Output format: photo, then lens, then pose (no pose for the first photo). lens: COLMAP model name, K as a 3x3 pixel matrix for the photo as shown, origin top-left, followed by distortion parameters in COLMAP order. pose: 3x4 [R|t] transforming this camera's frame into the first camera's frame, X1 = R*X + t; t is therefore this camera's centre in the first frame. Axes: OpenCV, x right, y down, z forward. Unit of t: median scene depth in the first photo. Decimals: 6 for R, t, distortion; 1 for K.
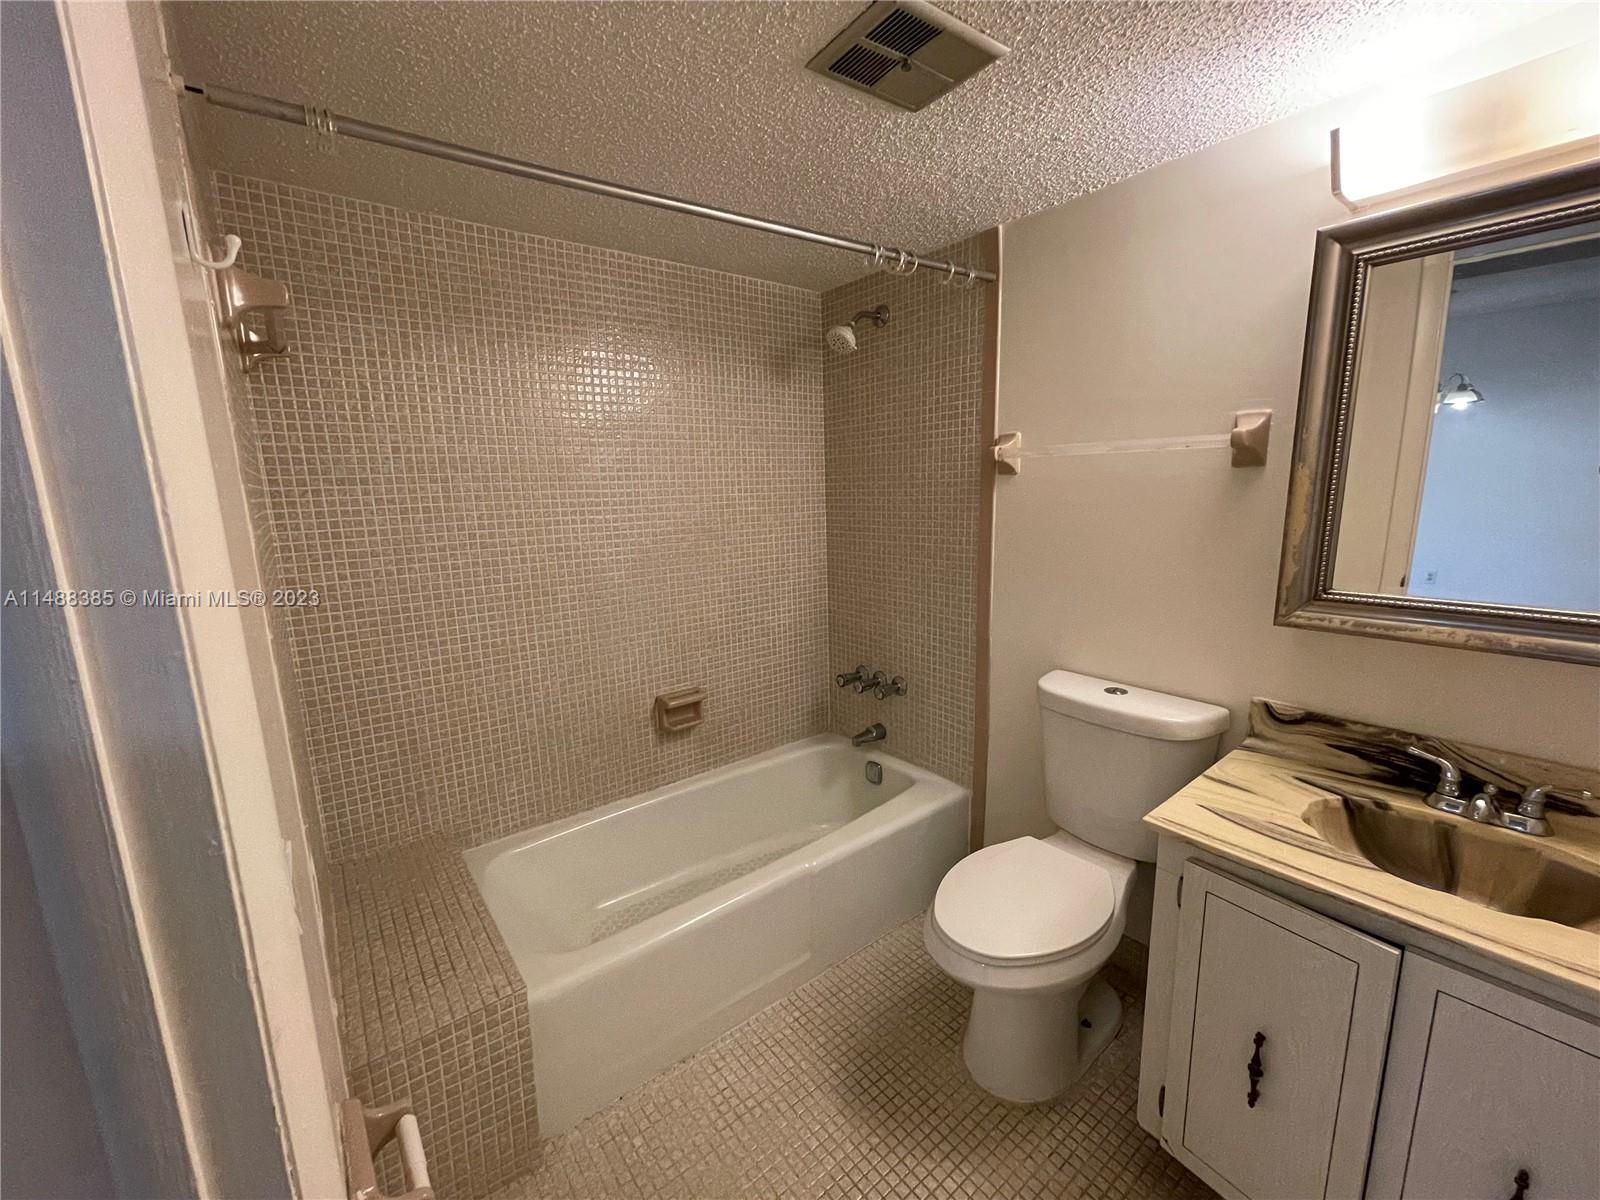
lens RADIAL K [[646.2, 0, 793.0], [0, 646.2, 599.5], [0, 0, 1]] dist [-0.000003, 0.000001]
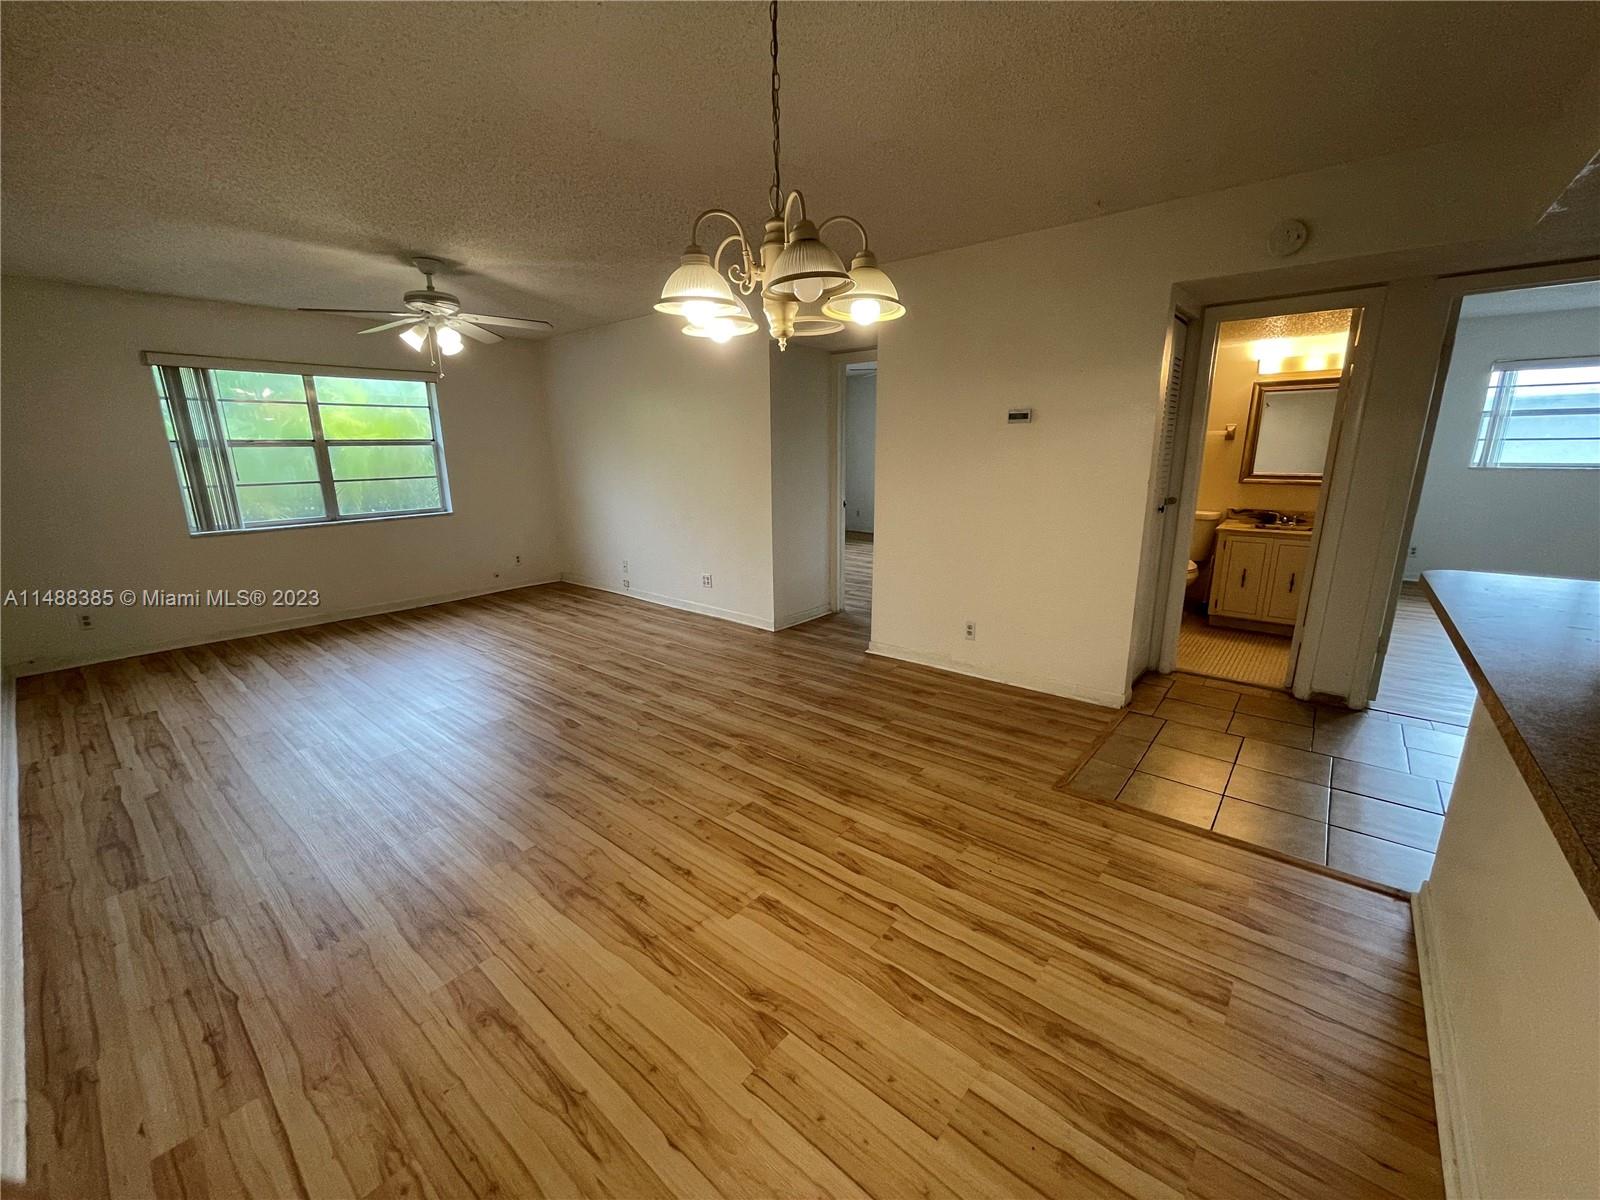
lens RADIAL K [[646.2, 0, 793.0], [0, 646.2, 599.5], [0, 0, 1]] dist [-0.000003, 0.000001]
pose [[0.978372, -0.024085, 0.205447, -2.667297], [0.015512, 0.998944, 0.043237, 0.531121], [-0.206271, -0.039115, 0.977713, -2.241274]]
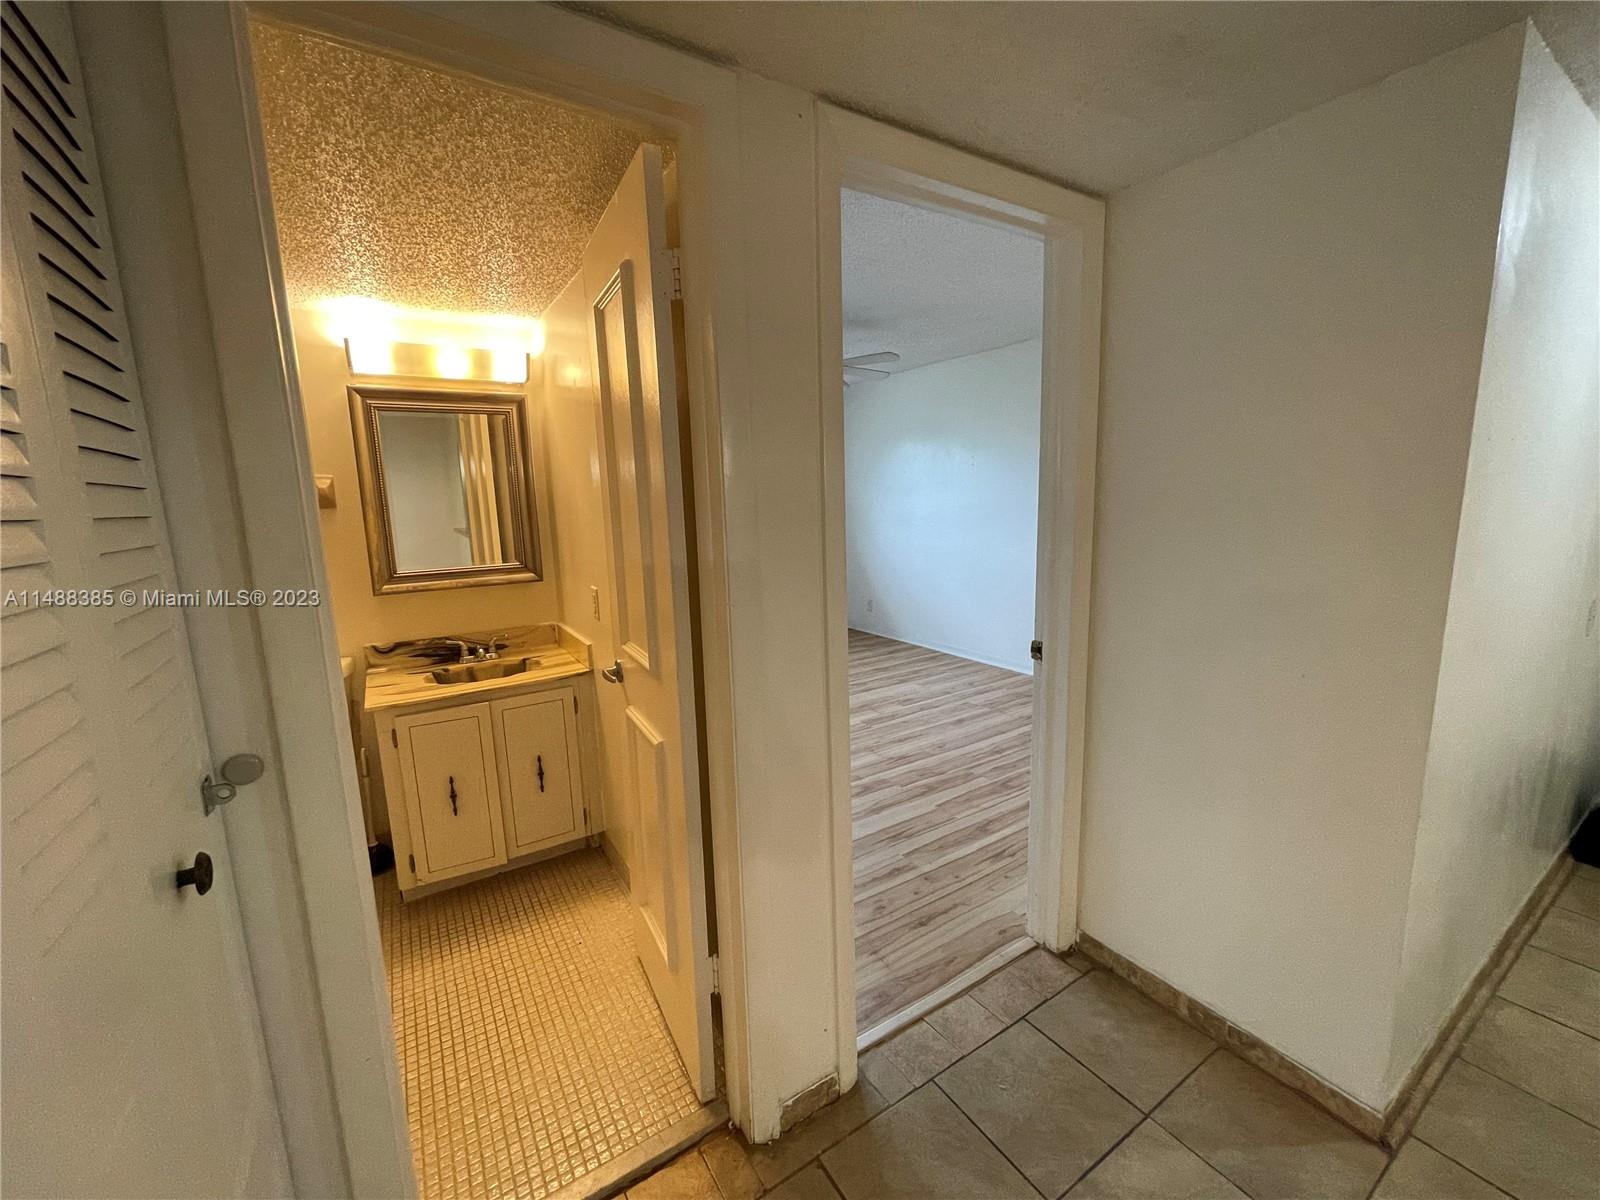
lens RADIAL K [[646.2, 0, 793.0], [0, 646.2, 599.5], [0, 0, 1]] dist [-0.000003, 0.000001]
pose [[0.098765, -0.131116, 0.986435, -0.937585], [0.211334, 0.971433, 0.107963, 0.104509], [-0.972411, 0.197805, 0.123653, -0.358116]]
